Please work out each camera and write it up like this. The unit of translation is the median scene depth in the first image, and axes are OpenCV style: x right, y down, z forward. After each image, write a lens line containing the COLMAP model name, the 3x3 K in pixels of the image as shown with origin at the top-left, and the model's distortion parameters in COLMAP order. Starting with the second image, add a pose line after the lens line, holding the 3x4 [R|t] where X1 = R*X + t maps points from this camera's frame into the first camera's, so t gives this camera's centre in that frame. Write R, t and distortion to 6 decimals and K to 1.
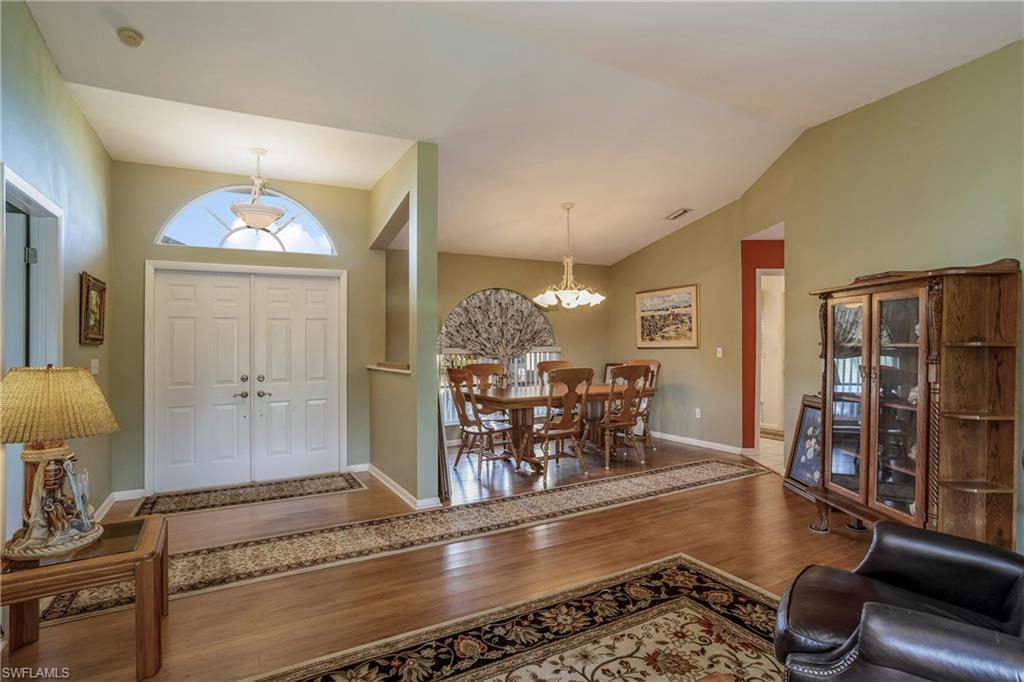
lens RADIAL K [[520.6, 0, 510.8], [0, 520.6, 352.5], [0, 0, 1]] dist [-0.002196, 0.001178]
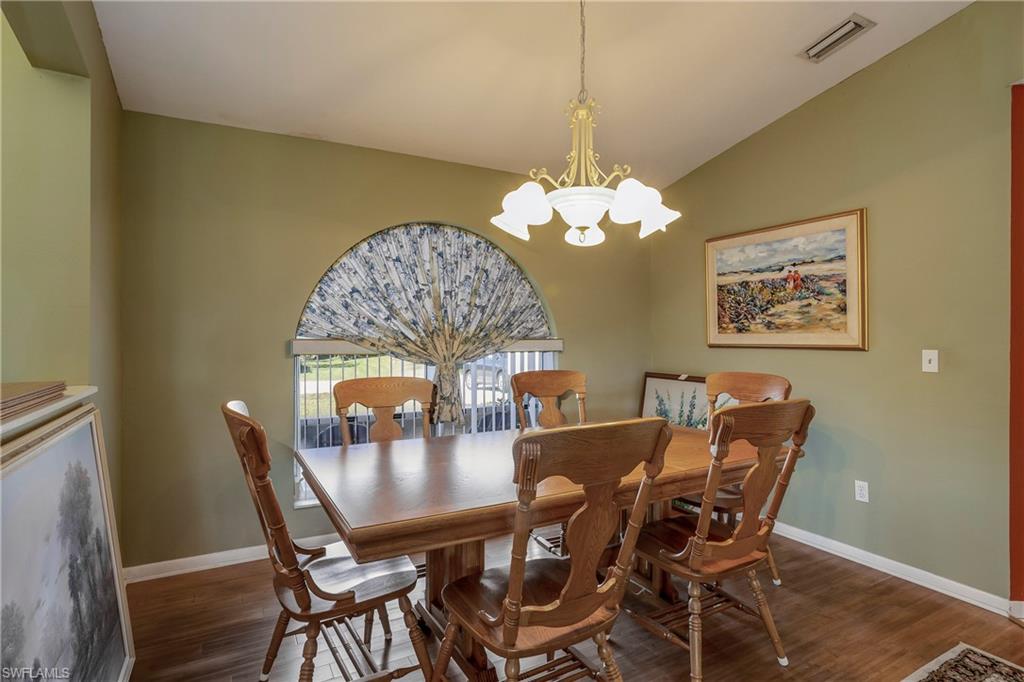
lens RADIAL K [[520.7, 0, 494.6], [0, 520.7, 293.5], [0, 0, 1]] dist [0.001244, 0.000484]
pose [[0.999260, 0.012494, -0.036389, 0.058049], [-0.015915, 0.995324, -0.095276, -0.009647], [0.035028, 0.095785, 0.994786, 0.590267]]
